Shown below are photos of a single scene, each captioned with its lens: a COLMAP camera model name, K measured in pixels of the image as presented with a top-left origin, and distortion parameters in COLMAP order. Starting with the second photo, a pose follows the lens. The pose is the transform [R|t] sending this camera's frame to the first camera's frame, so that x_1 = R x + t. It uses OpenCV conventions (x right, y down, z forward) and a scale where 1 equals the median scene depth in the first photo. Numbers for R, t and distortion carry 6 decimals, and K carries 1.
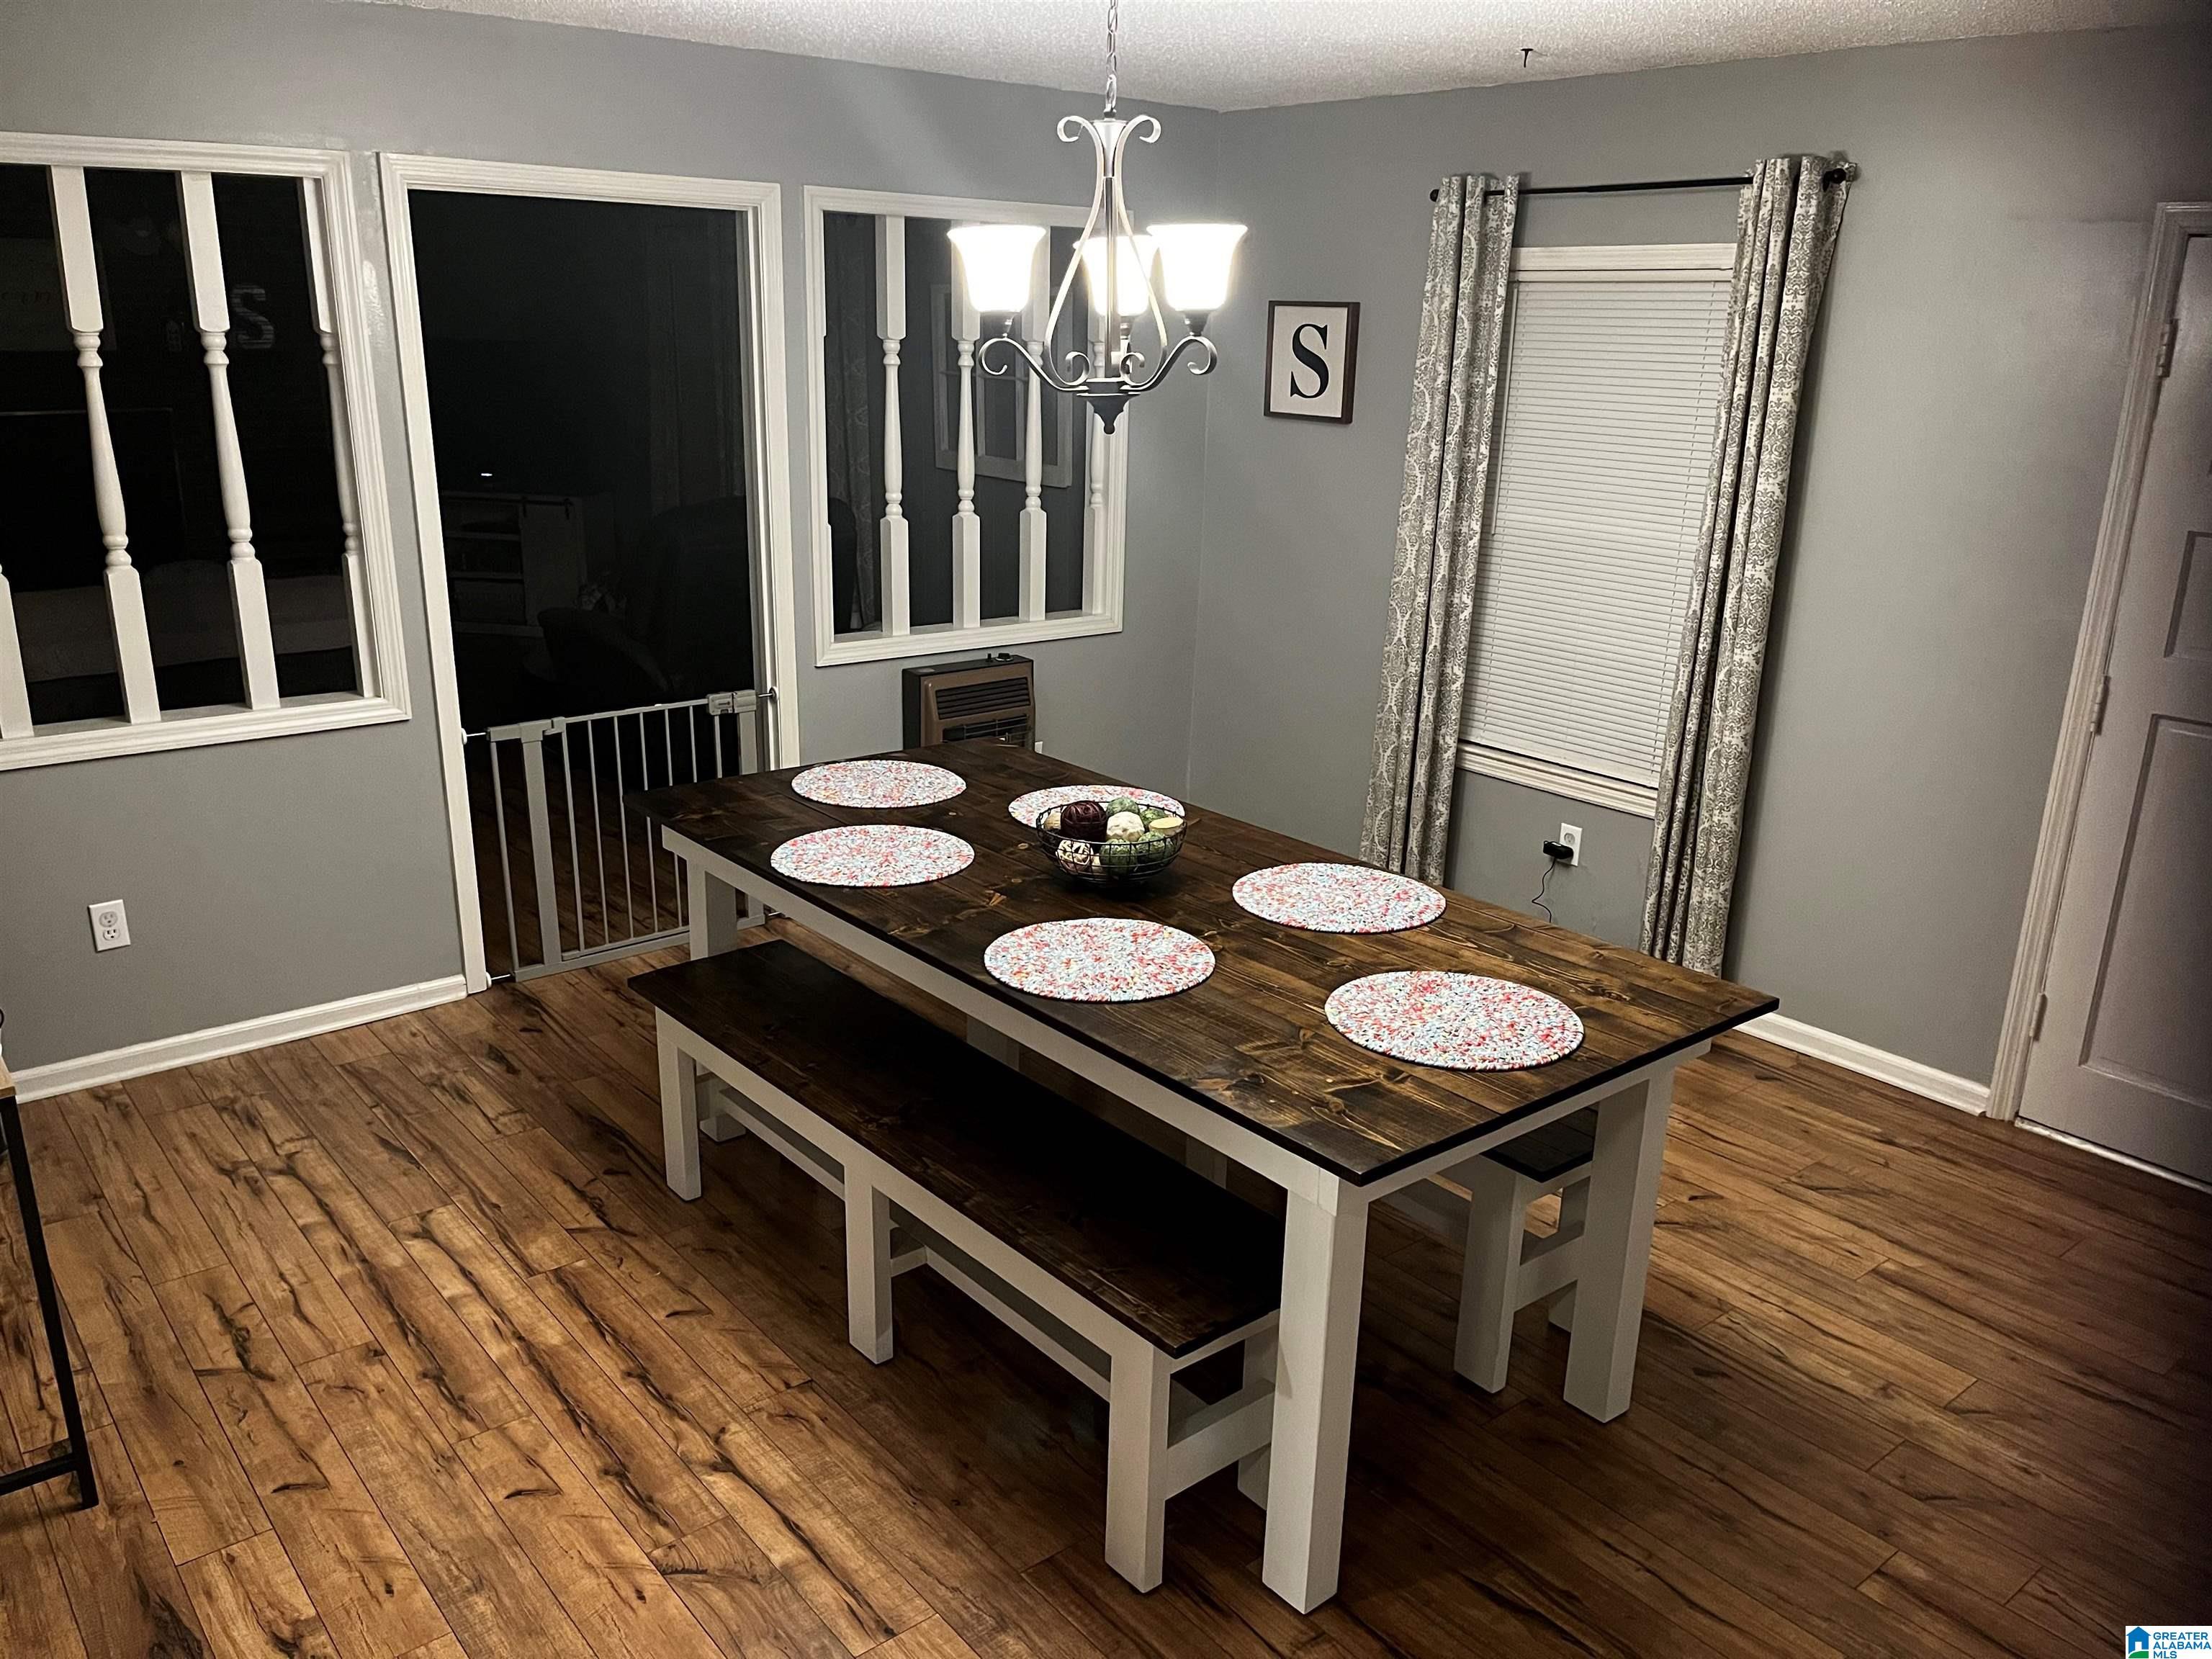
lens RADIAL K [[1713.4, 0, 1110.9], [0, 1713.4, 879.5], [0, 0, 1]] dist [-0.054202, 0.005683]
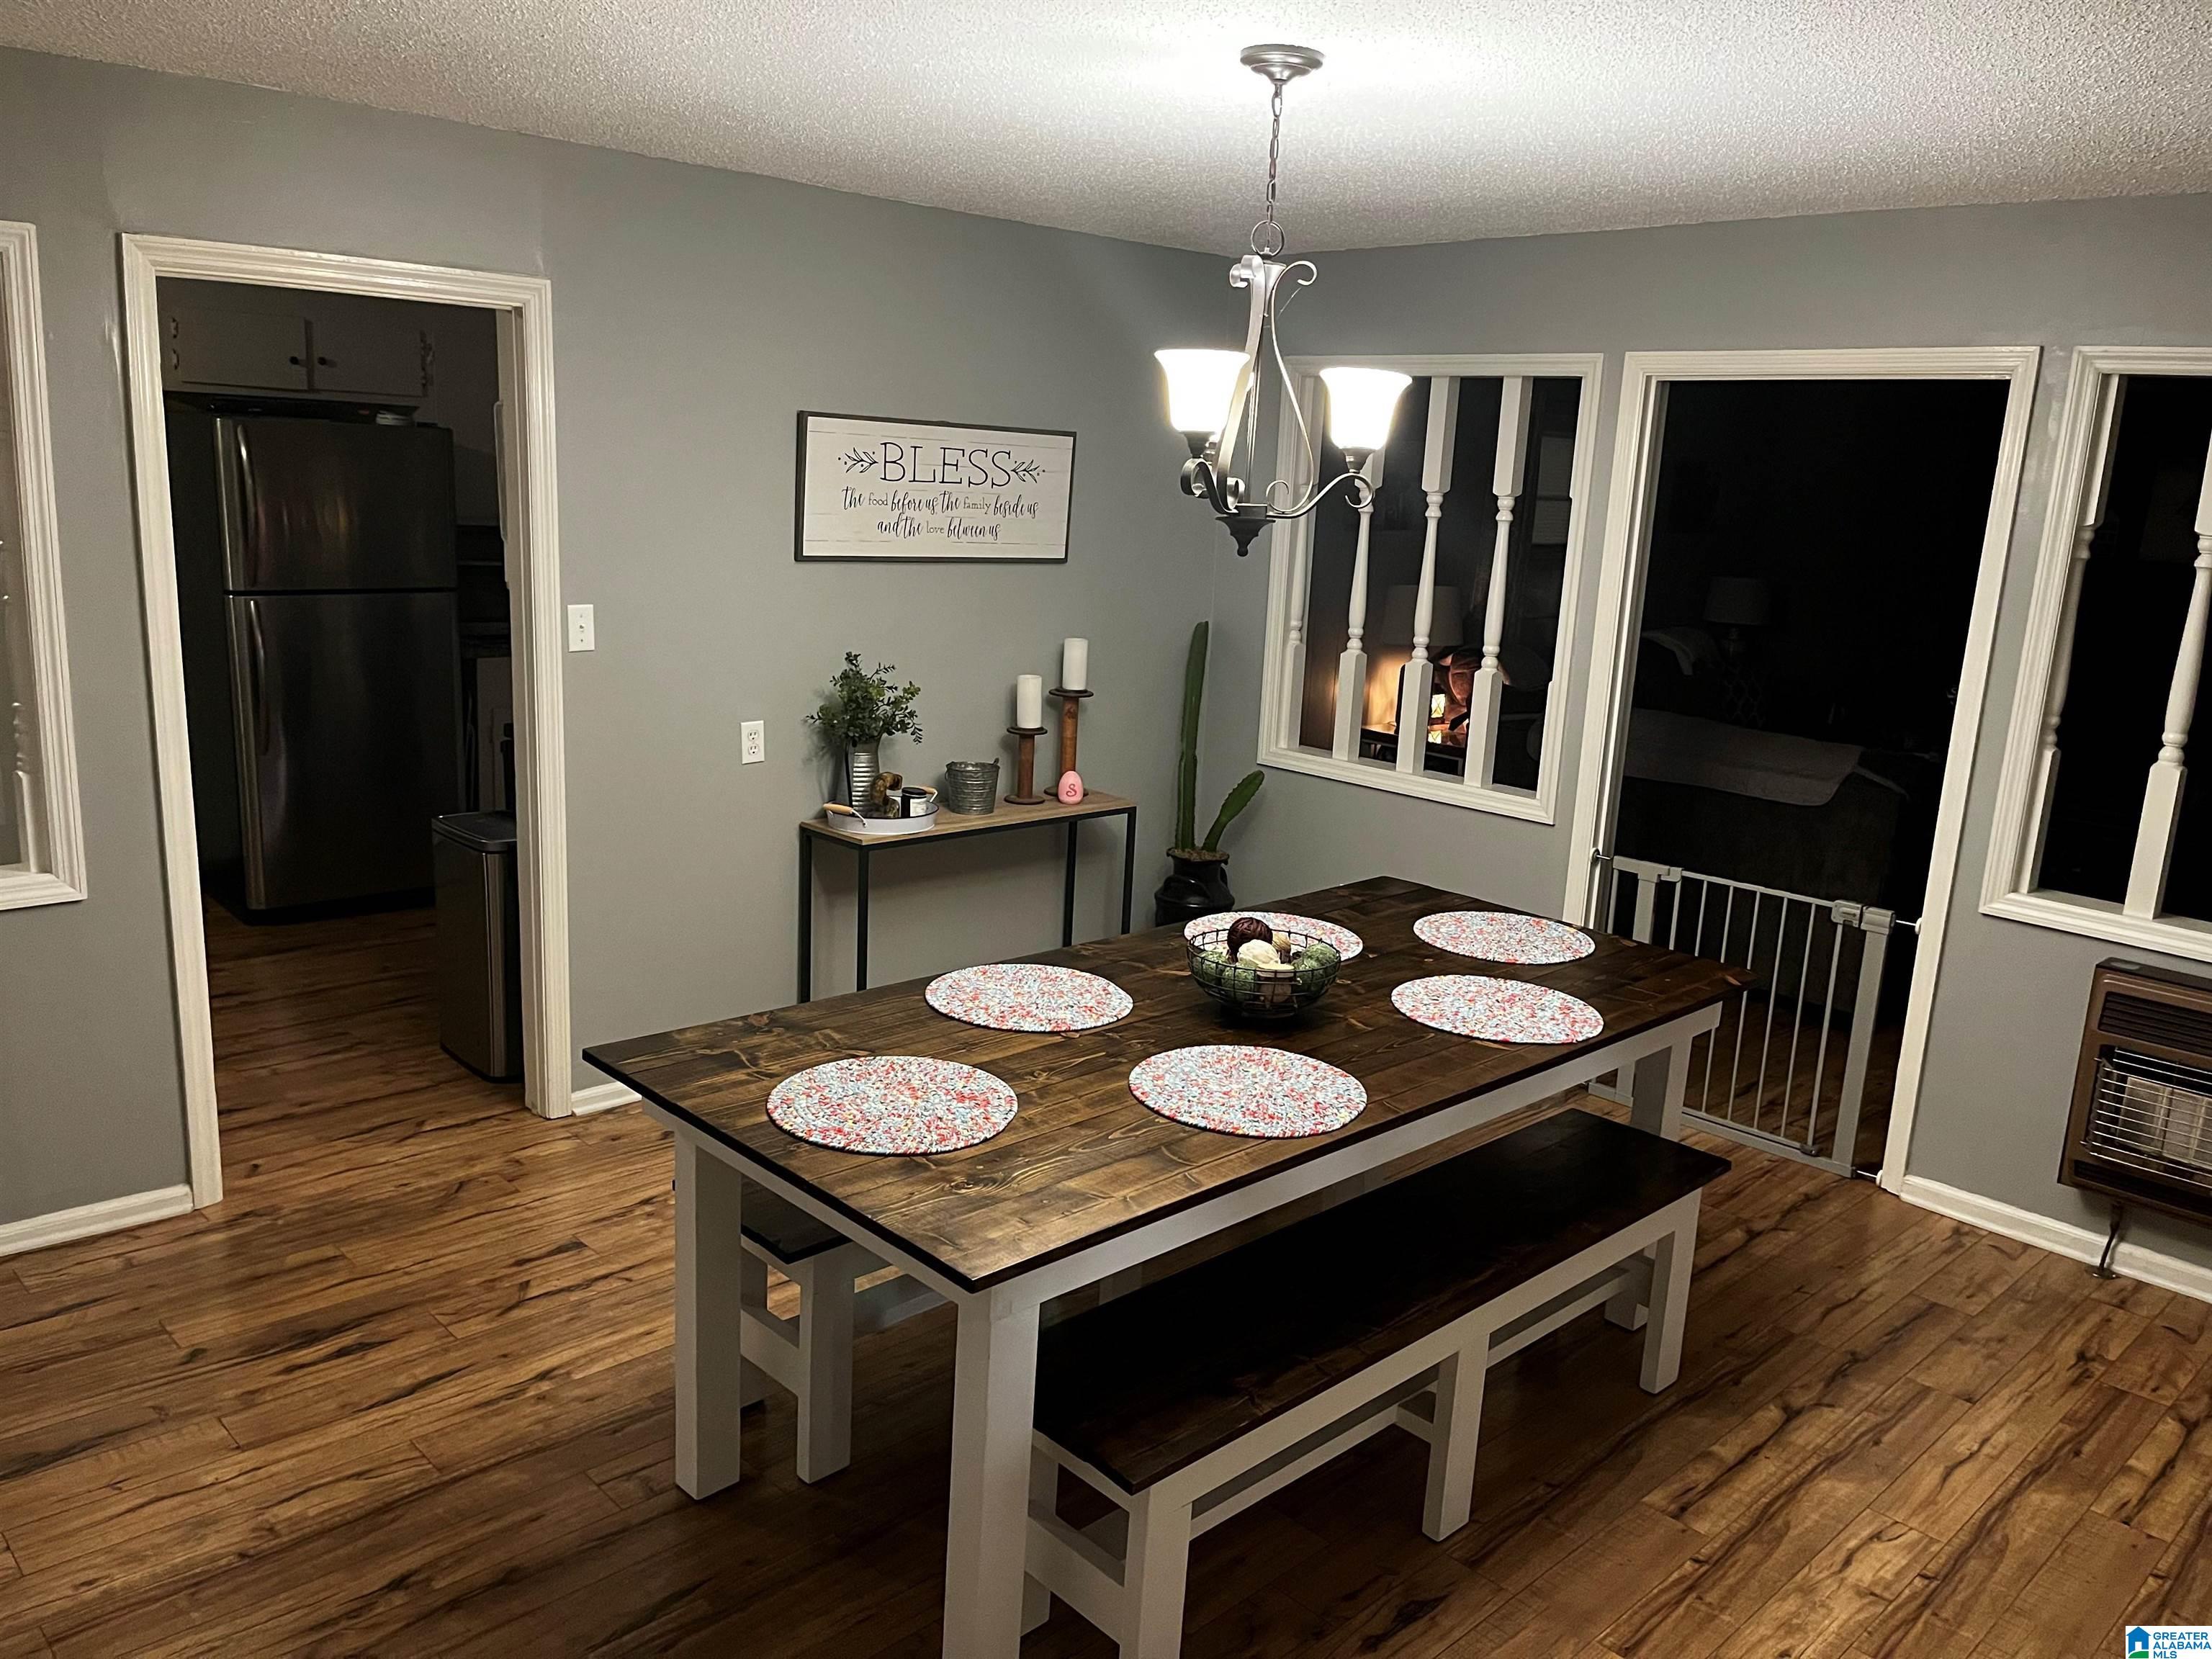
lens RADIAL K [[1648.8, 0, 1106.0], [0, 1648.8, 829.5], [0, 0, 1]] dist [0.066913, -0.100711]
pose [[0.076054, 0.194463, -0.977957, 0.755331], [-0.357151, 0.921034, 0.155369, -0.176641], [0.930945, 0.337462, 0.139501, 0.617529]]
